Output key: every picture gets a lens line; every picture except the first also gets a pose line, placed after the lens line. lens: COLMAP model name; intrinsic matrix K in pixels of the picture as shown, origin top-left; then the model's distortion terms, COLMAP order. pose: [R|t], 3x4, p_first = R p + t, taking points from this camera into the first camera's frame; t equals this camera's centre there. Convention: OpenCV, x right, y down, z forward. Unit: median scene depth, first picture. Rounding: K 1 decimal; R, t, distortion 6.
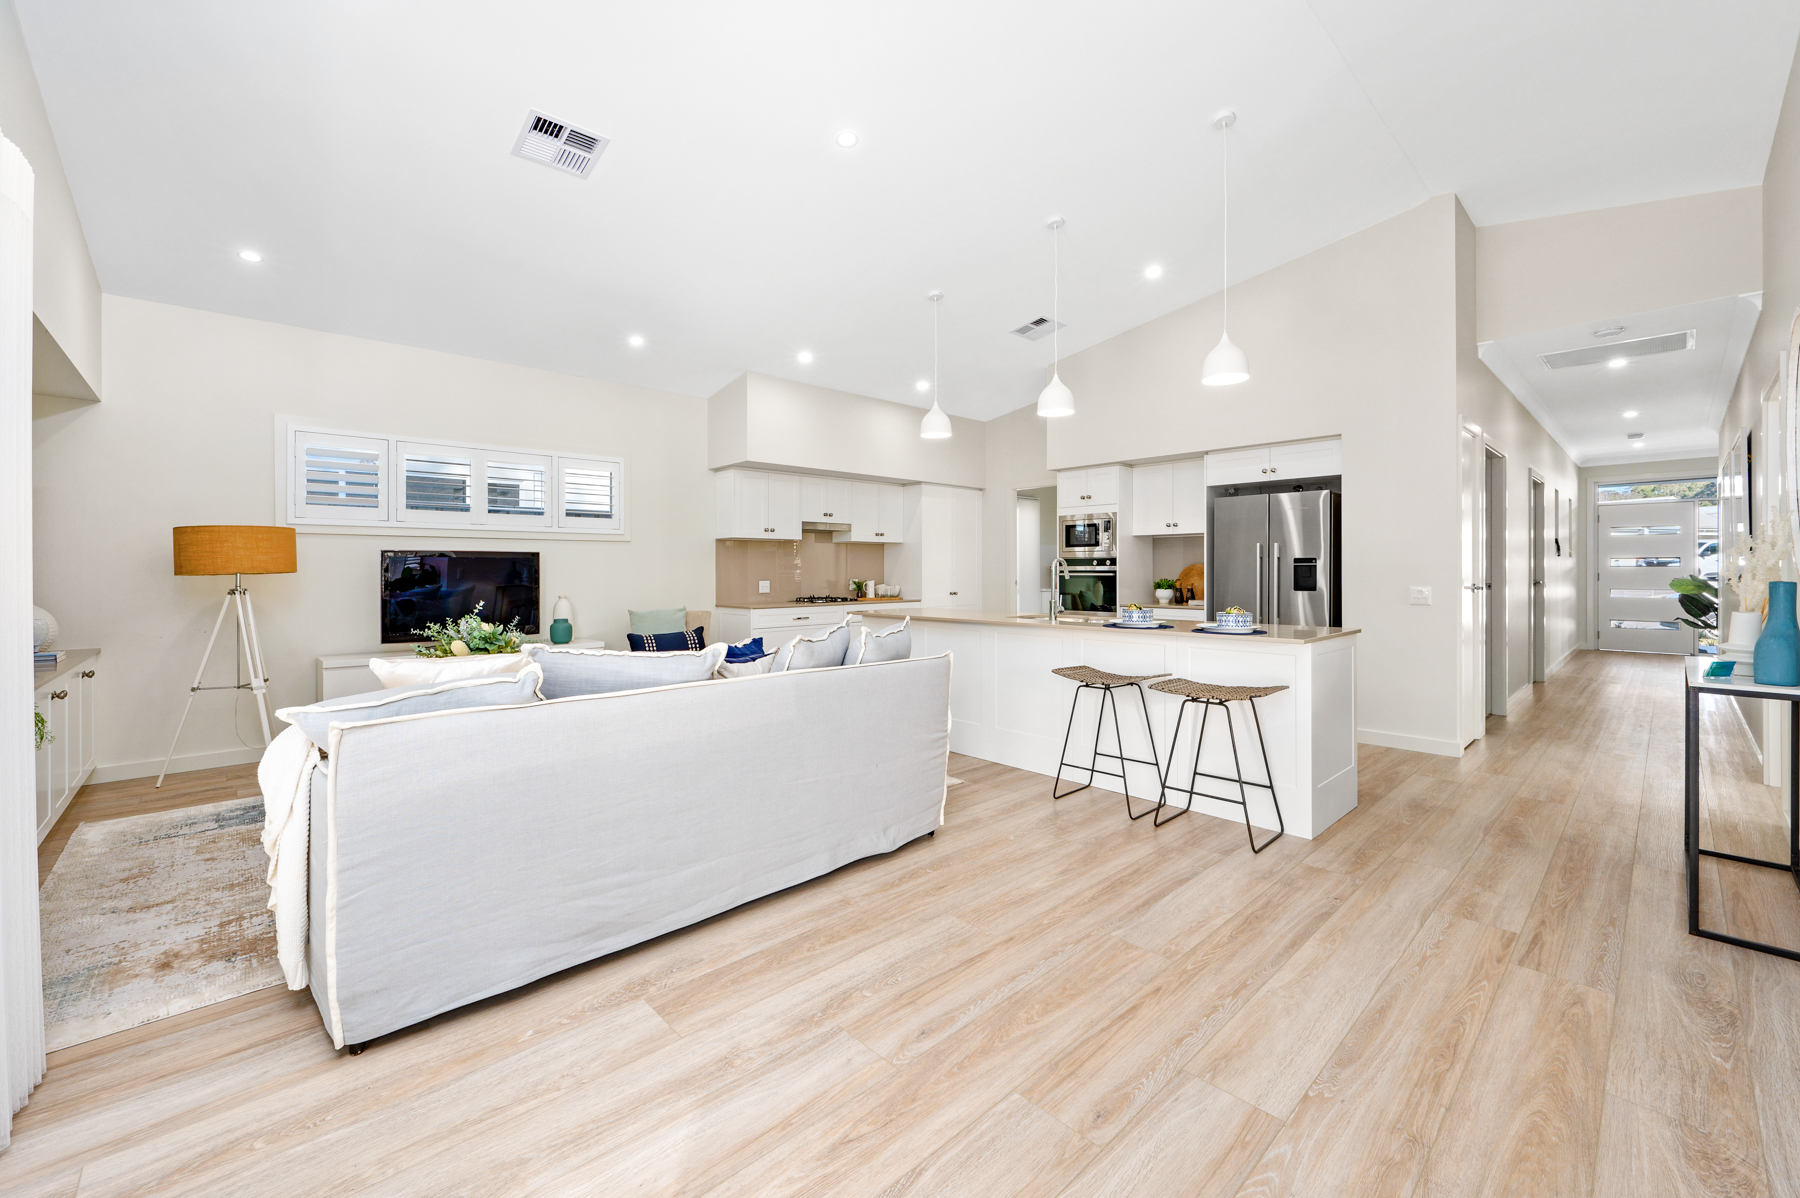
lens RADIAL K [[717.8, 0, 901.8], [0, 717.8, 570.7], [0, 0, 1]] dist [-0.009285, -0.000106]
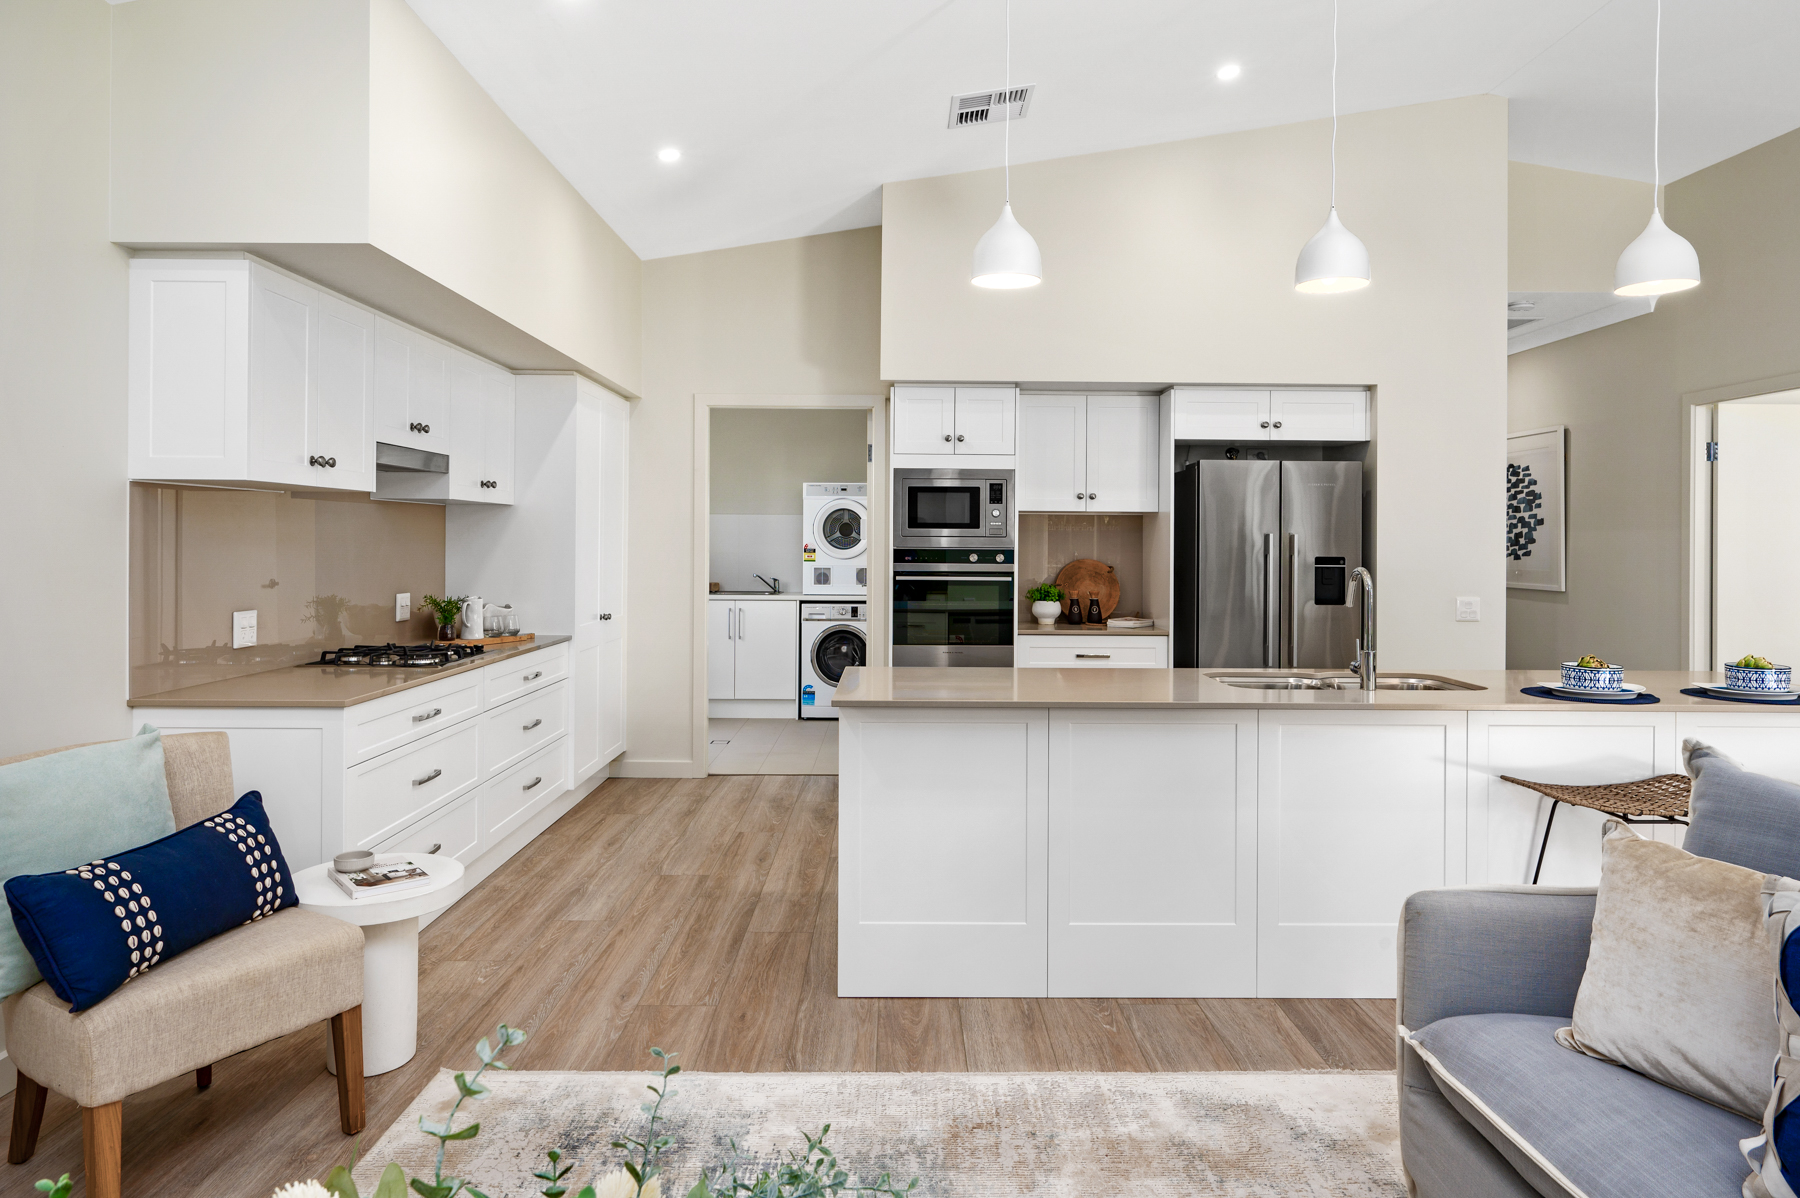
lens RADIAL K [[1071.8, 0, 903.1], [0, 1071.8, 530.8], [0, 0, 1]] dist [-0.002991, -0.000136]
pose [[0.678669, 0.013895, 0.734313, -0.383088], [-0.008200, 0.999902, -0.011342, -0.022263], [-0.734398, 0.001676, 0.678717, 0.480339]]
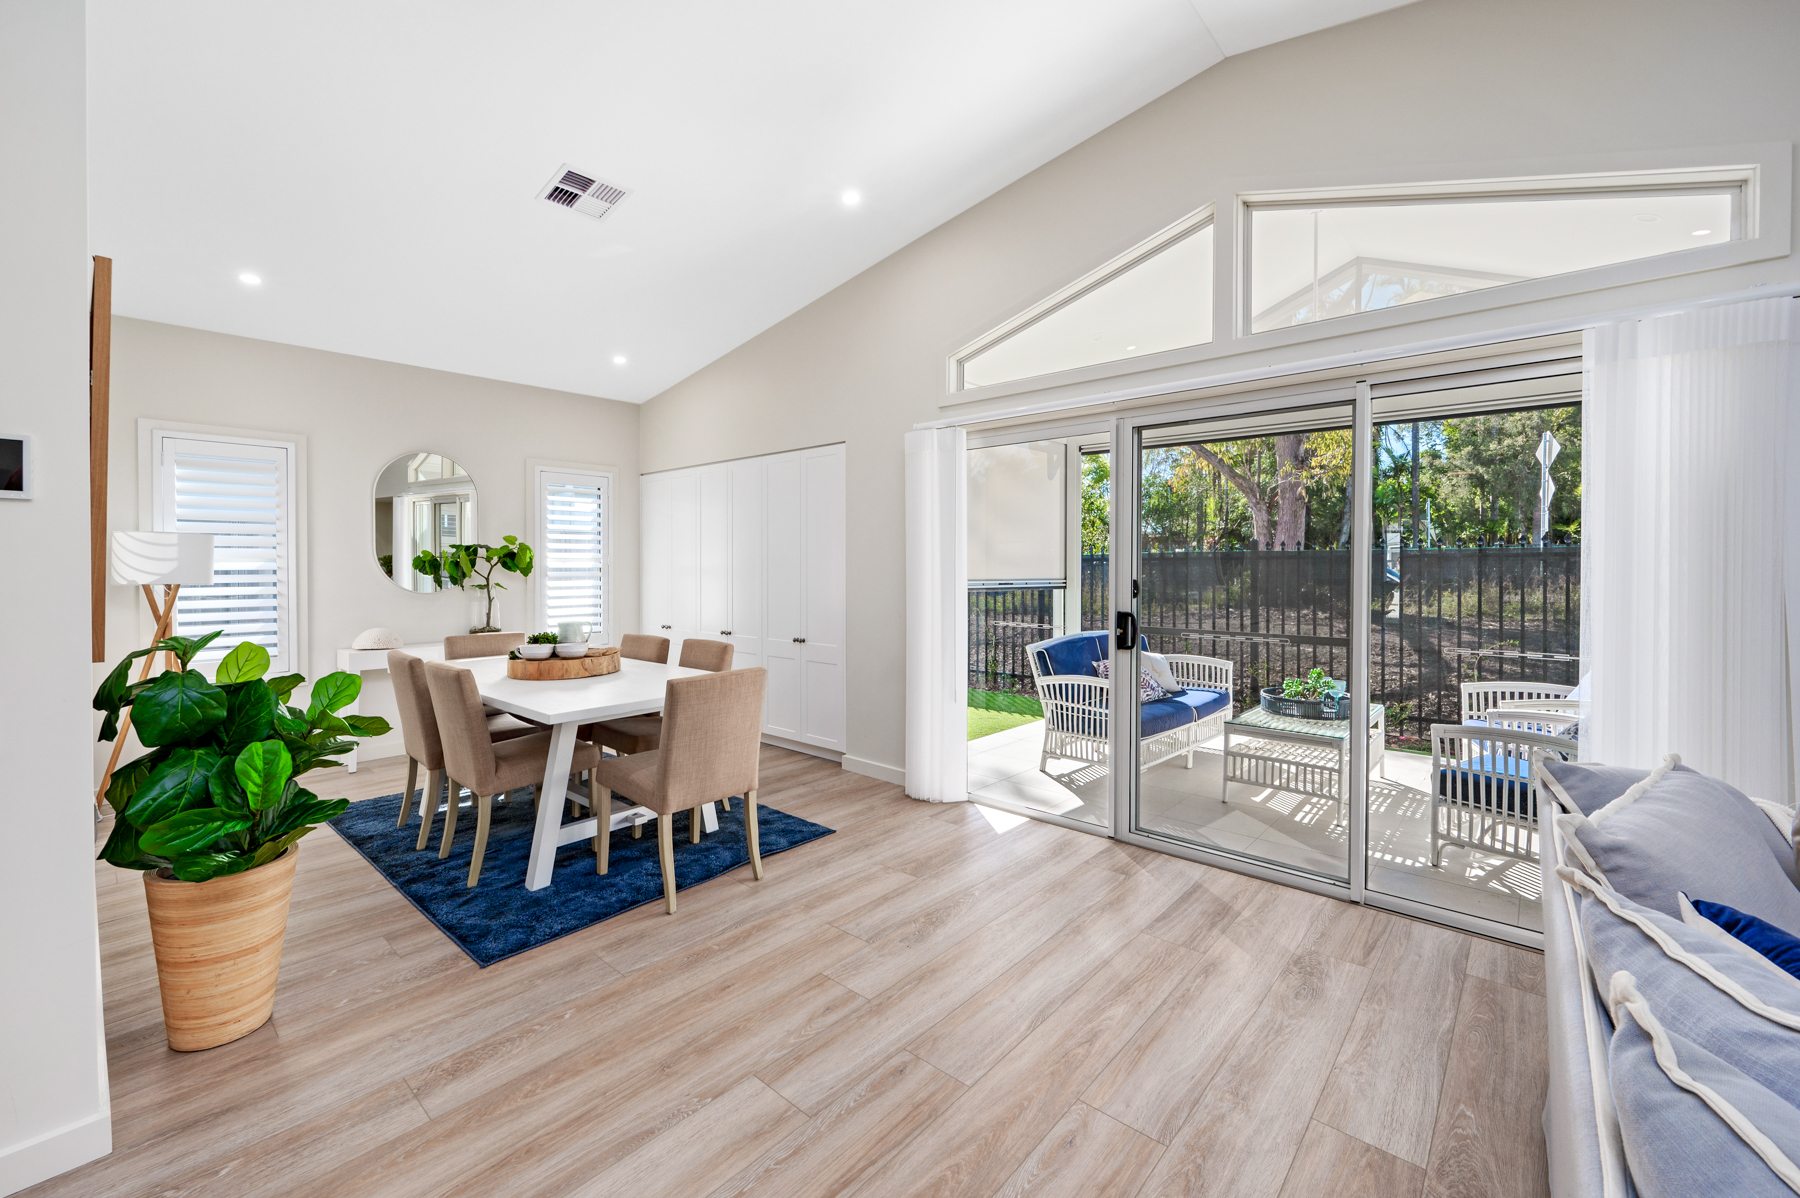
lens RADIAL K [[717.8, 0, 901.8], [0, 717.8, 570.7], [0, 0, 1]] dist [-0.009285, -0.000106]
pose [[-0.995267, 0.001719, -0.097159, 0.095118], [0.001026, 0.999974, 0.007182, -0.026744], [0.097168, 0.007048, -0.995243, 0.537369]]
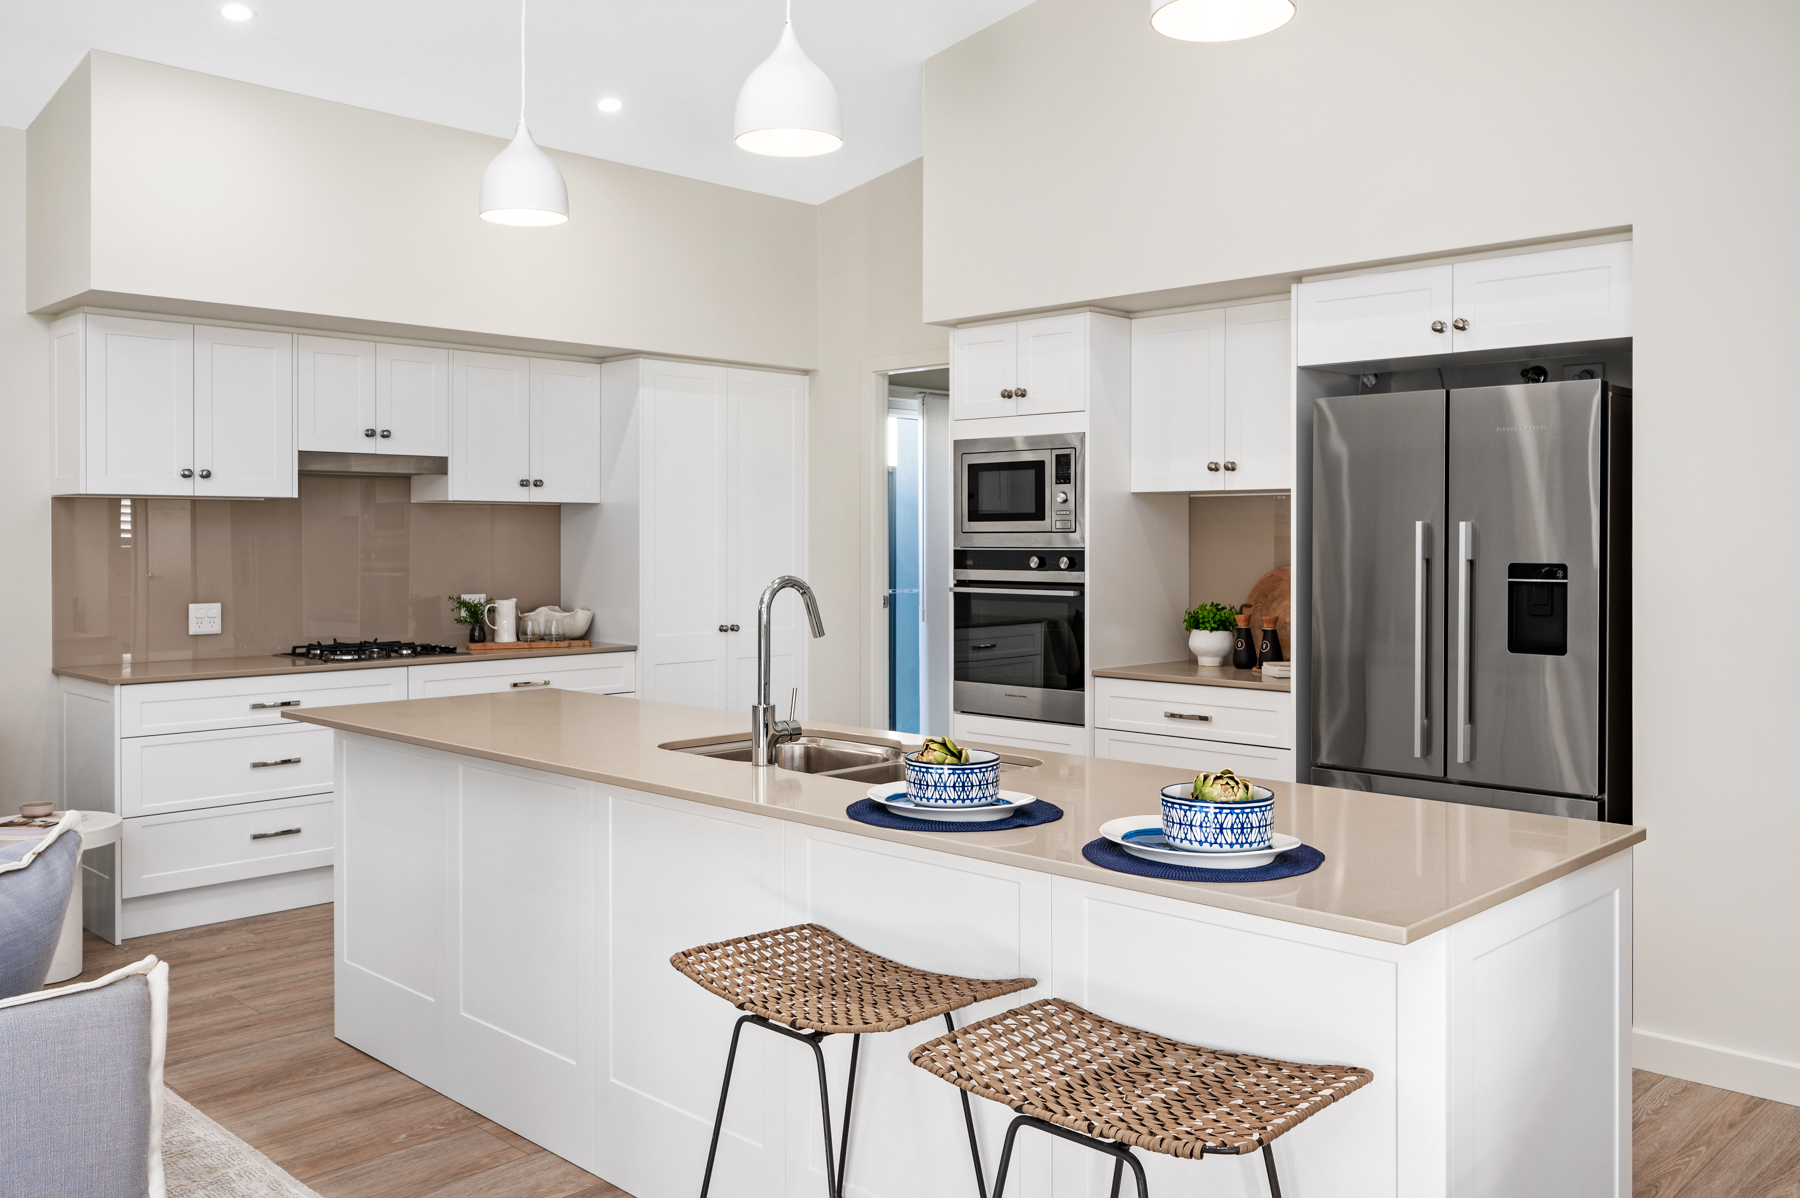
lens RADIAL K [[1461.7, 0, 900.9], [0, 1461.7, 541.1], [0, 0, 1]] dist [-0.004281, -0.001916]
pose [[0.998916, 0.001771, 0.046509, 0.162199], [-0.001875, 0.999996, 0.002192, -0.024302], [-0.046505, -0.002277, 0.998915, 0.214532]]
